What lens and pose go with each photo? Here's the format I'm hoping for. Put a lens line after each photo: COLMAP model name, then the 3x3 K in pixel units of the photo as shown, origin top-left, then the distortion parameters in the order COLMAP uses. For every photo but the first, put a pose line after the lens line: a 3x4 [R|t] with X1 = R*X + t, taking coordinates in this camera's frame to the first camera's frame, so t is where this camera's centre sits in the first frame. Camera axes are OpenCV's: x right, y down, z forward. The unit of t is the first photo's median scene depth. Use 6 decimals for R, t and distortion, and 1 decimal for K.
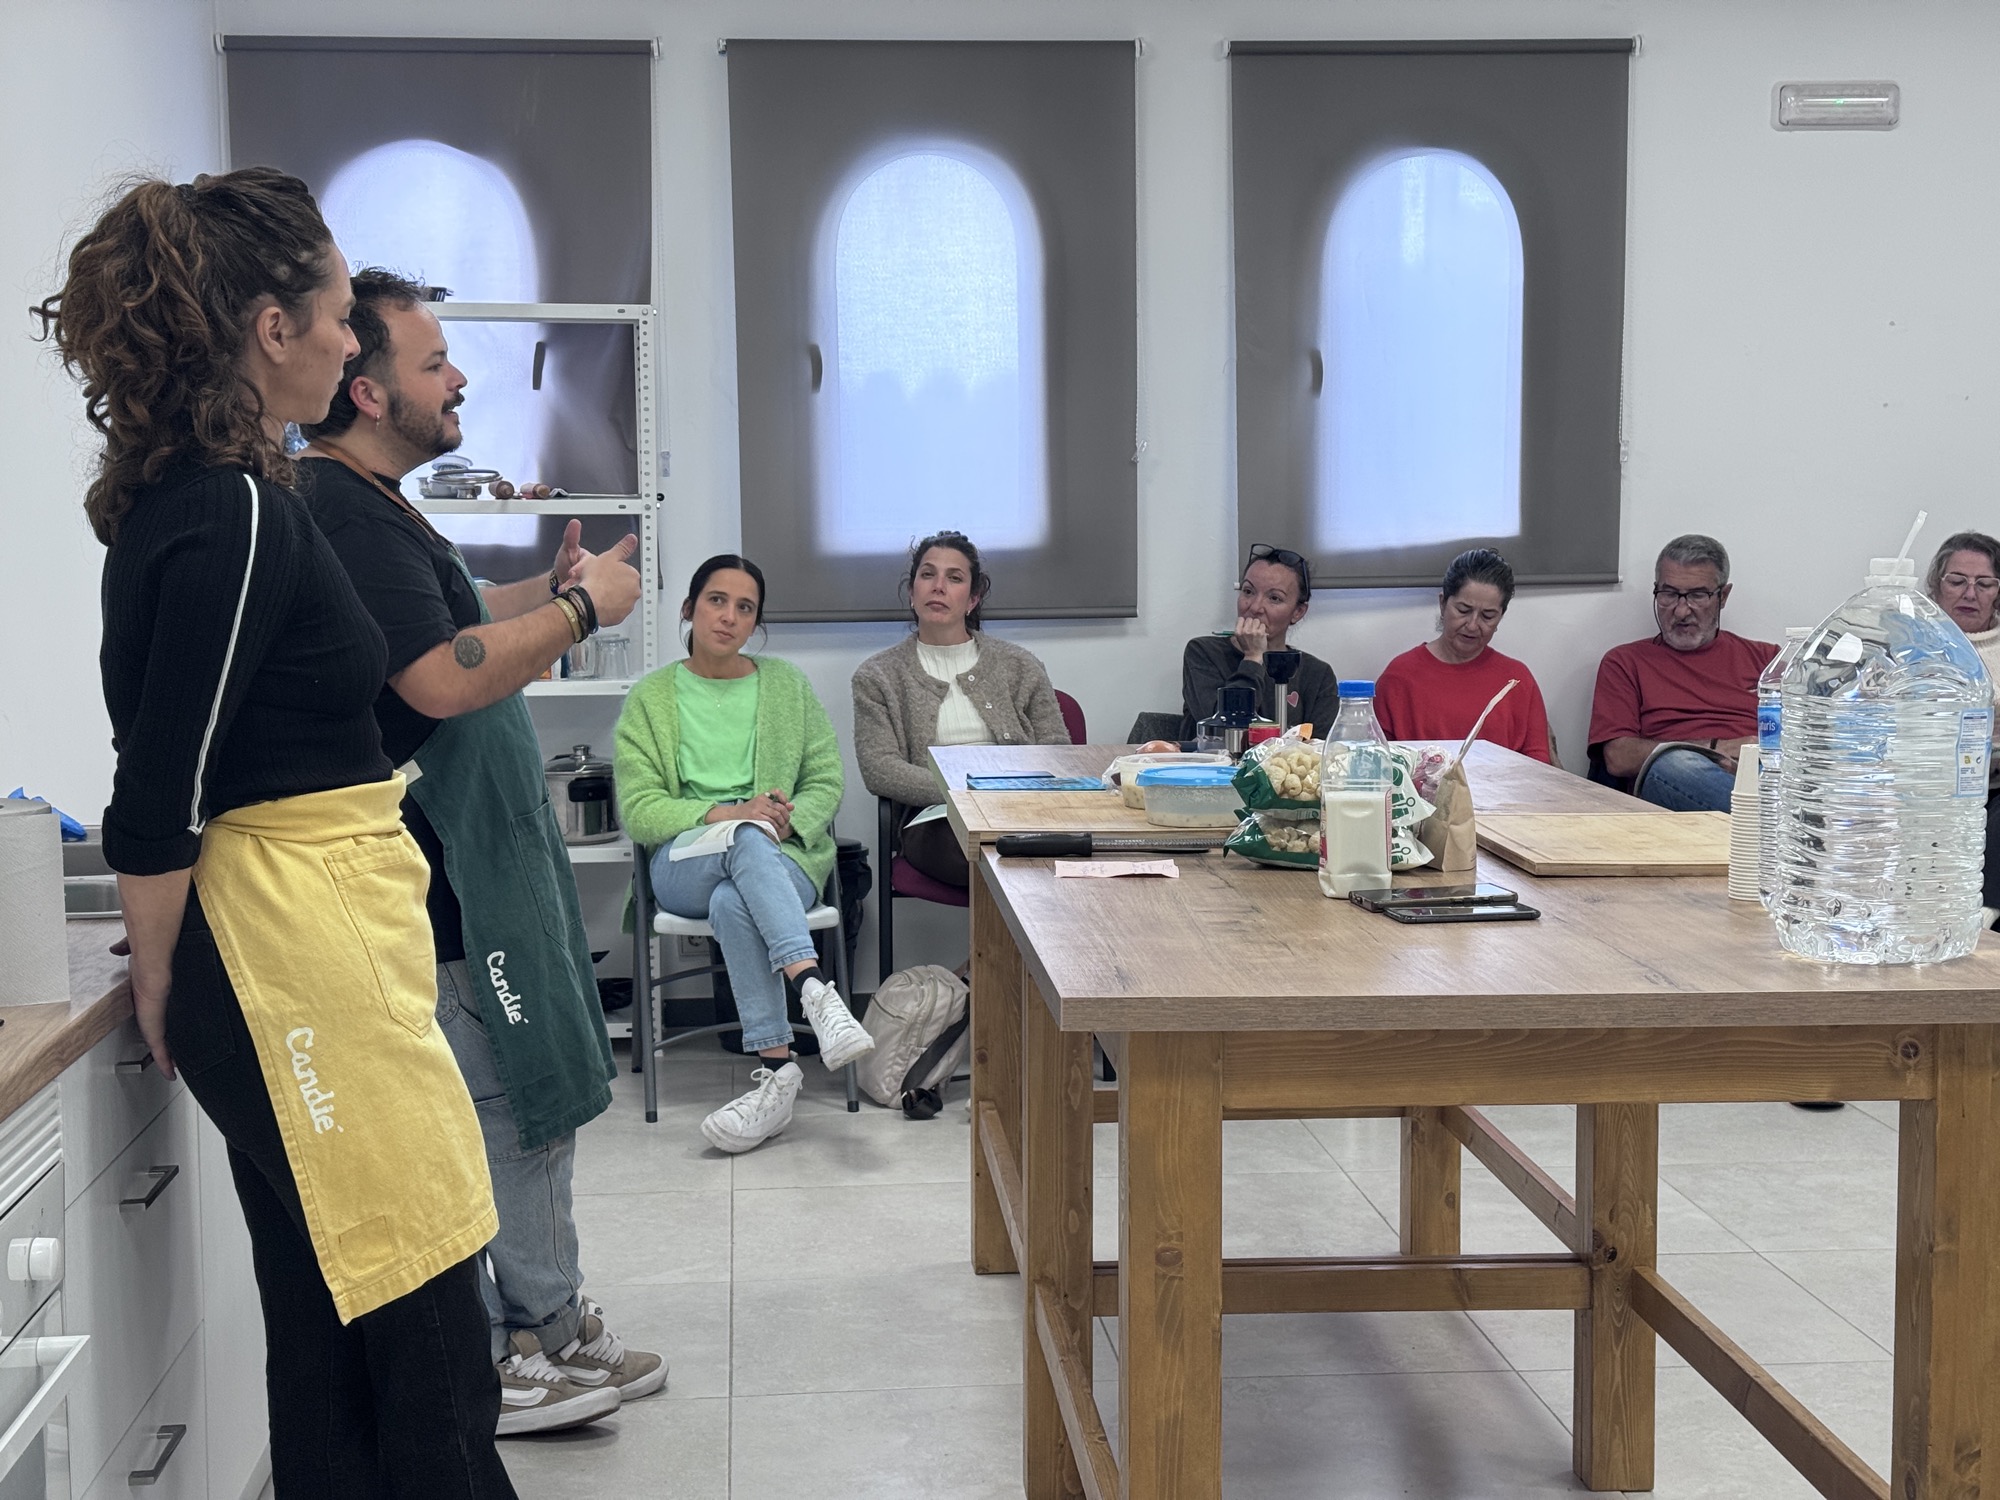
lens RADIAL K [[2765.7, 0, 1000.3], [0, 2765.7, 749.9], [0, 0, 1]] dist [0.126748, 0.000000]
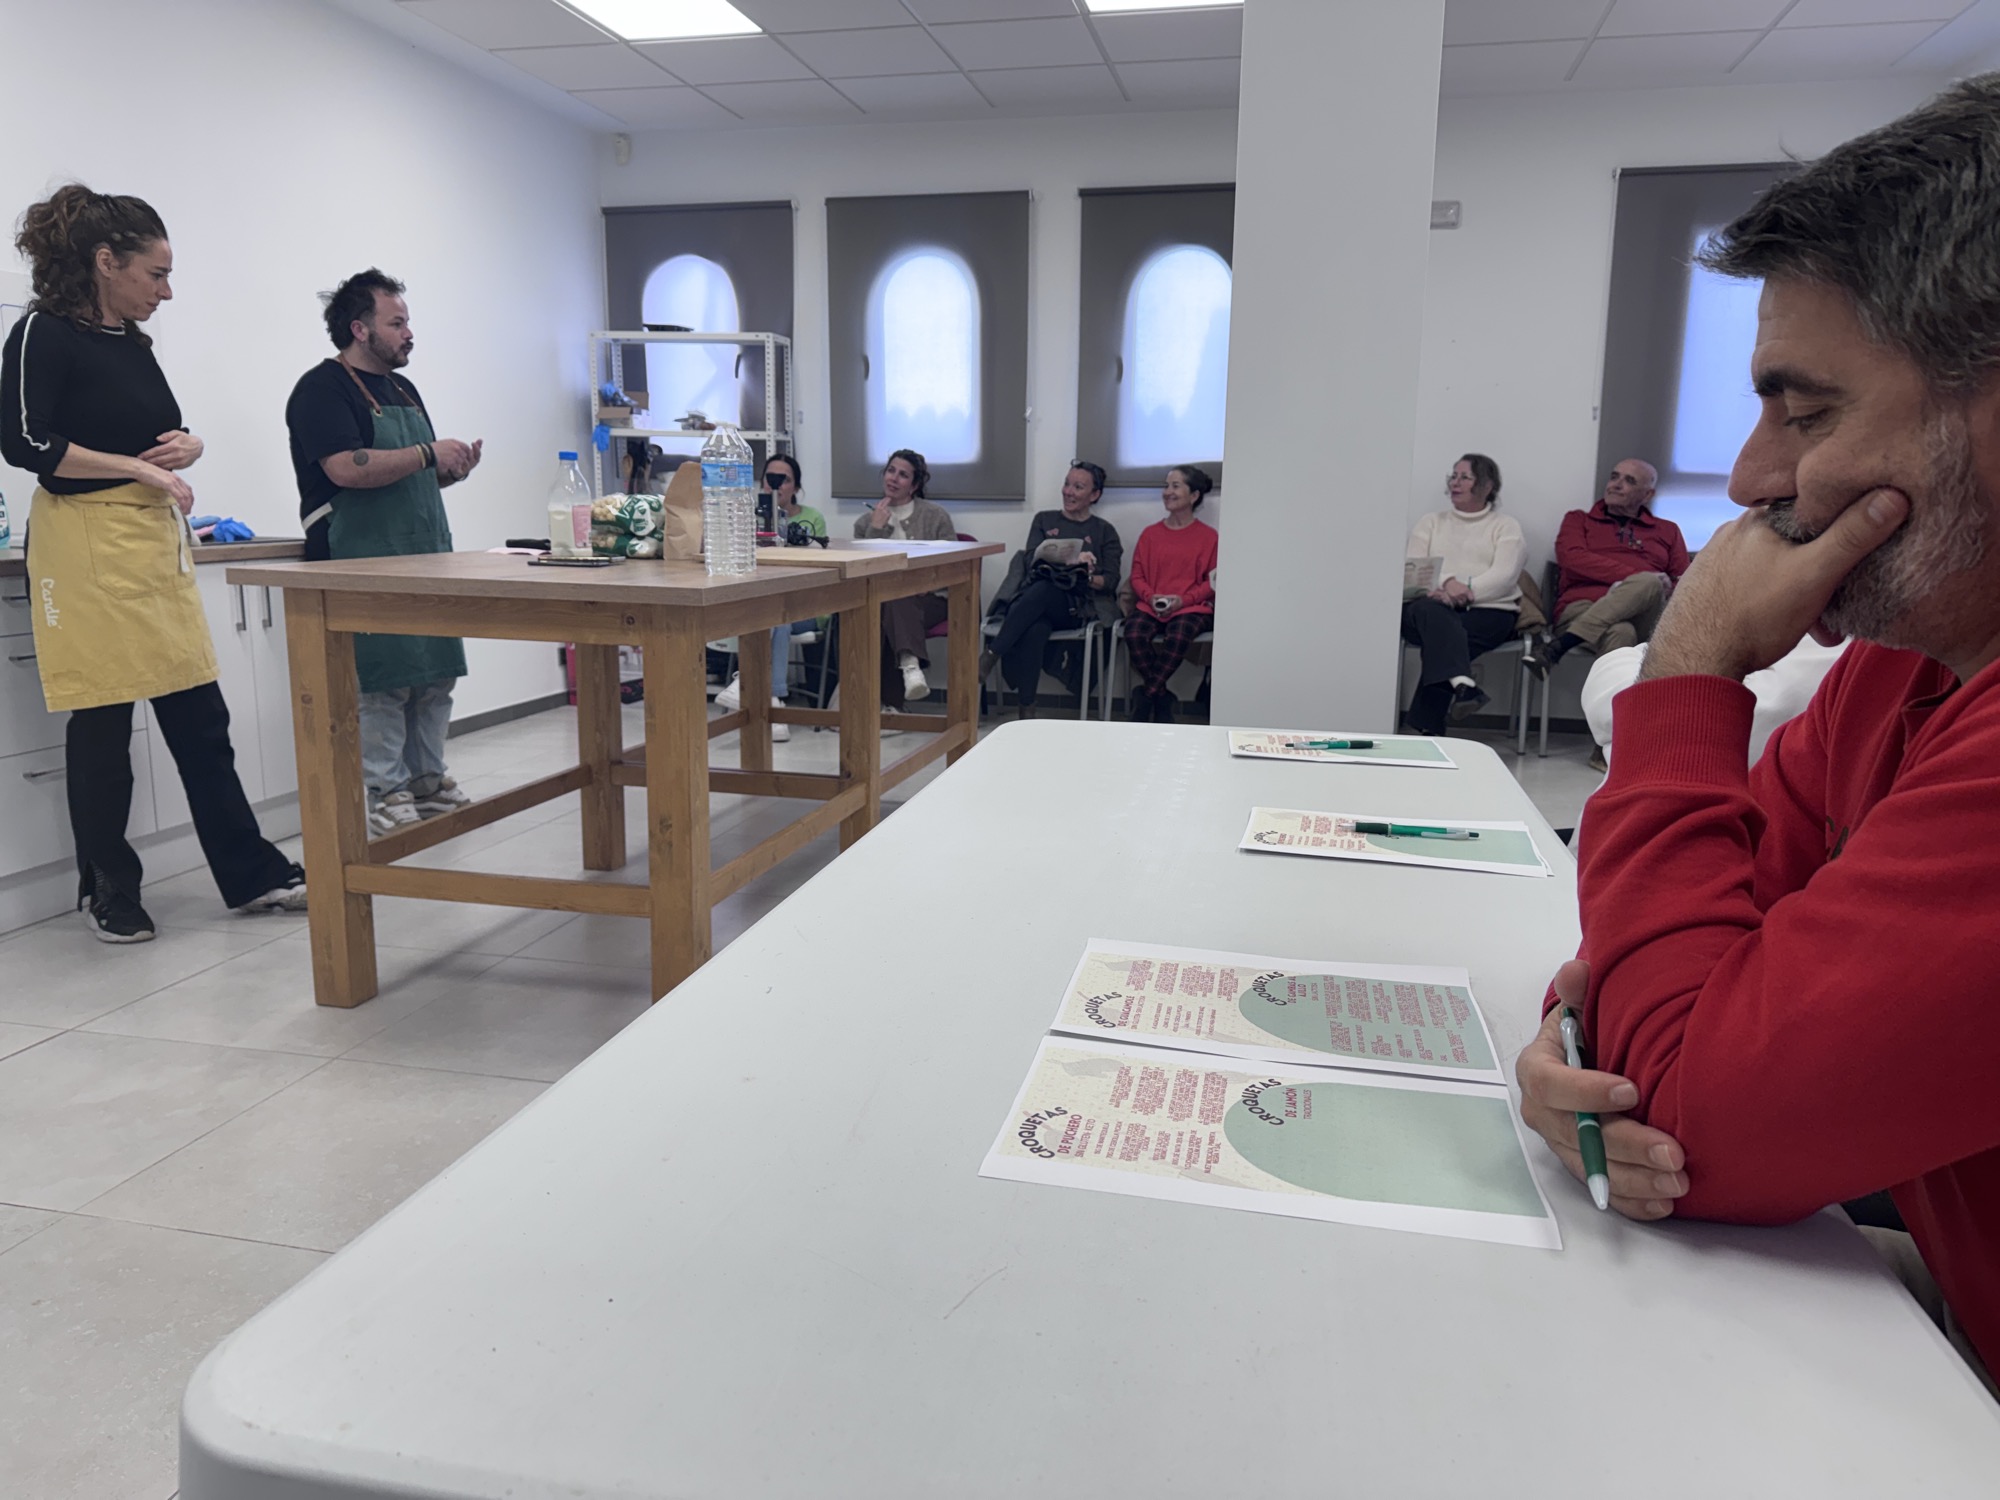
lens RADIAL K [[1410.1, 0, 970.7], [0, 1410.1, 734.4], [0, 0, 1]] dist [0.064644, -0.097954]
pose [[0.949123, 0.074944, -0.305858, 0.540860], [-0.051994, 0.995232, 0.082518, 0.058102], [0.310584, -0.062417, 0.948495, 0.082891]]
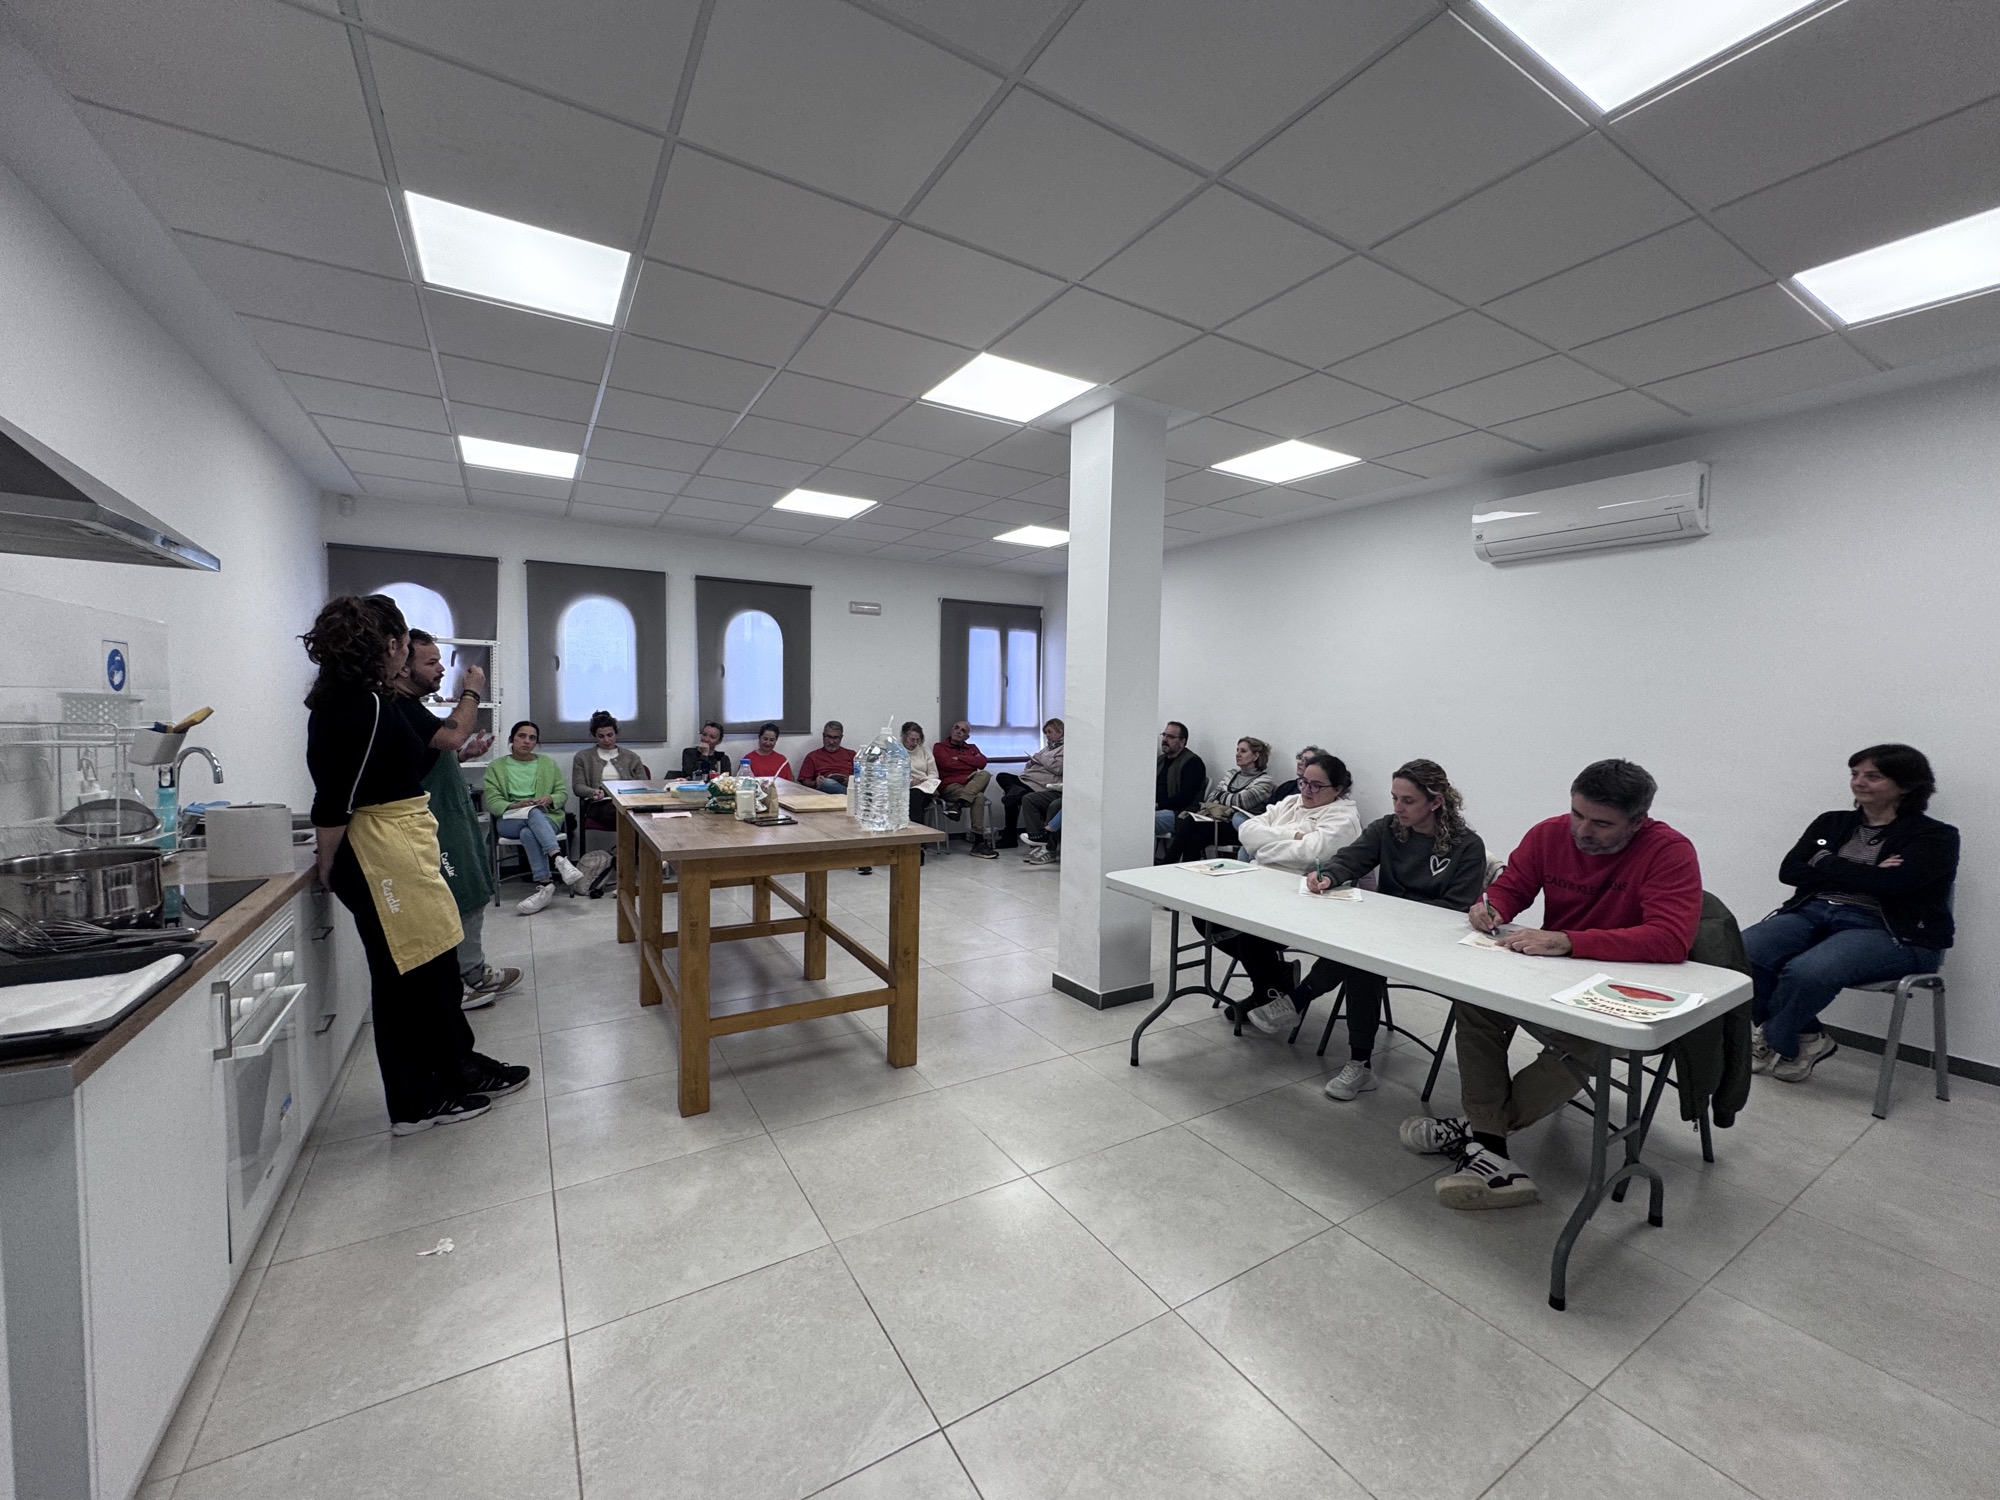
lens RADIAL K [[793.5, 0, 989.9], [0, 793.5, 741.5], [0, 0, 1]] dist [0.009666, 0.000007]
pose [[0.901557, 0.002054, 0.432654, -0.023191], [0.019016, 0.998834, -0.044367, 0.002347], [-0.432241, 0.048227, 0.900468, -0.046842]]
